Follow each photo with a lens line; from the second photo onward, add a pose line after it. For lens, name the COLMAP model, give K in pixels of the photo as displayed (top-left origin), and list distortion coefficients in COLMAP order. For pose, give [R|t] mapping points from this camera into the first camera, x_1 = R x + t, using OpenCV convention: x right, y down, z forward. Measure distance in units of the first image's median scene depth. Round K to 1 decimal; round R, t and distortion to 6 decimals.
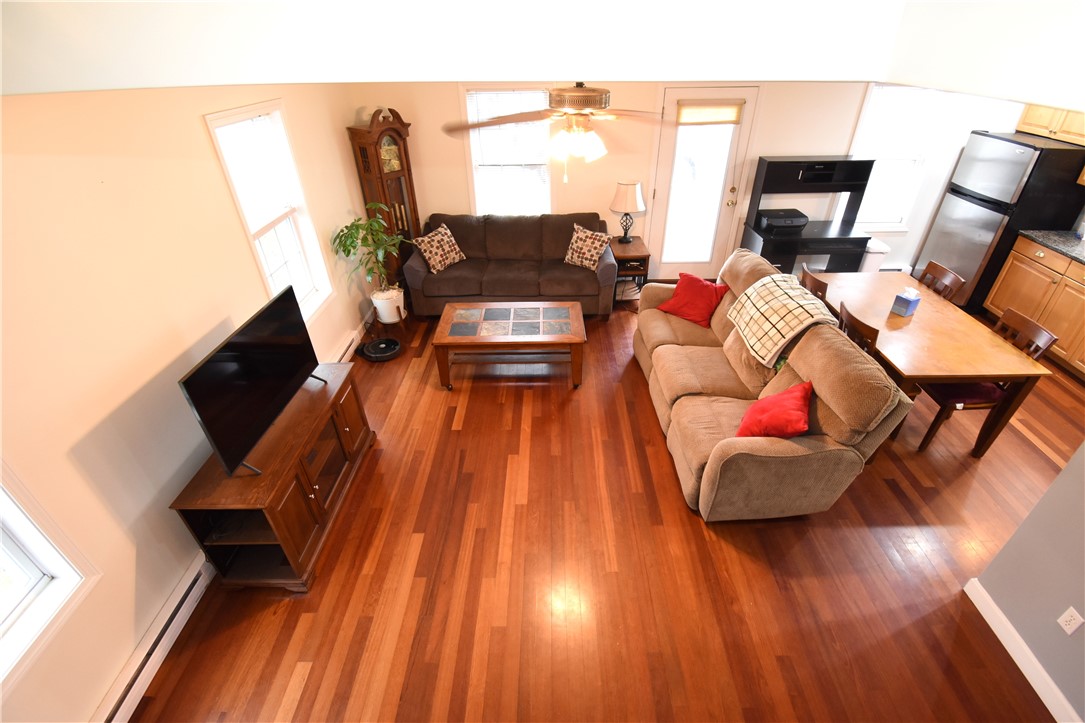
lens RADIAL K [[477.6, 0, 542.5], [0, 477.6, 361.5], [0, 0, 1]] dist [0.000173, -0.000032]
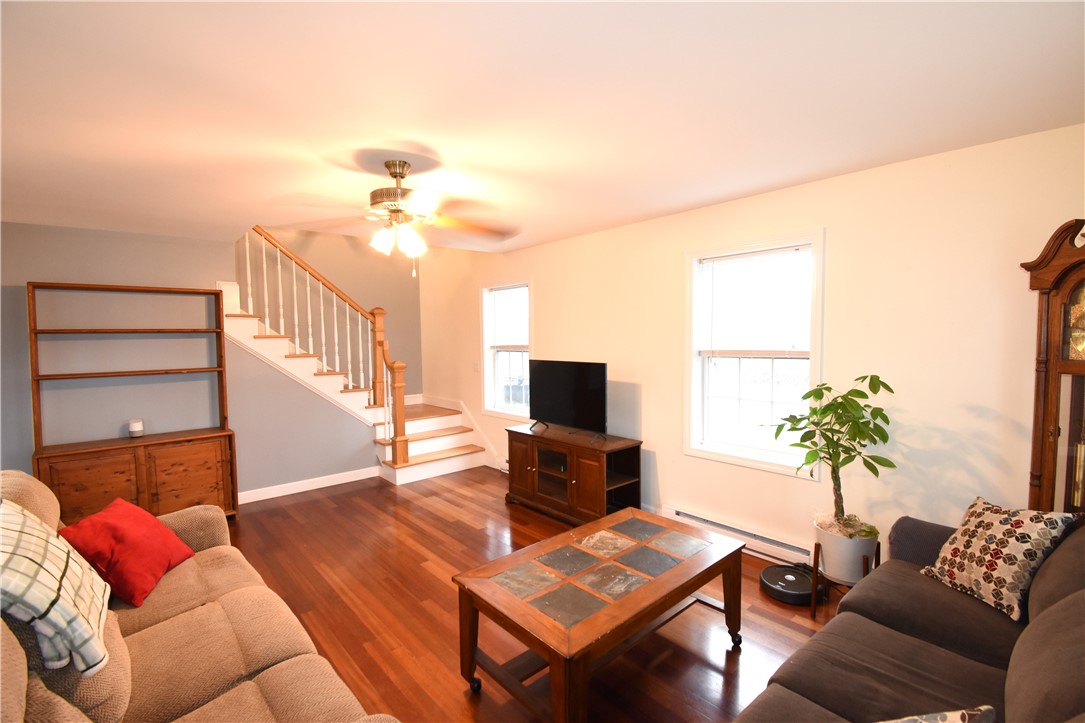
lens RADIAL K [[477.6, 0, 542.5], [0, 477.6, 361.5], [0, 0, 1]] dist [0.000173, -0.000032]
pose [[-0.738560, 0.049644, -0.672357, 0.286167], [-0.356403, 0.817791, 0.451879, -0.404353], [0.572281, 0.573370, -0.586294, 0.952878]]
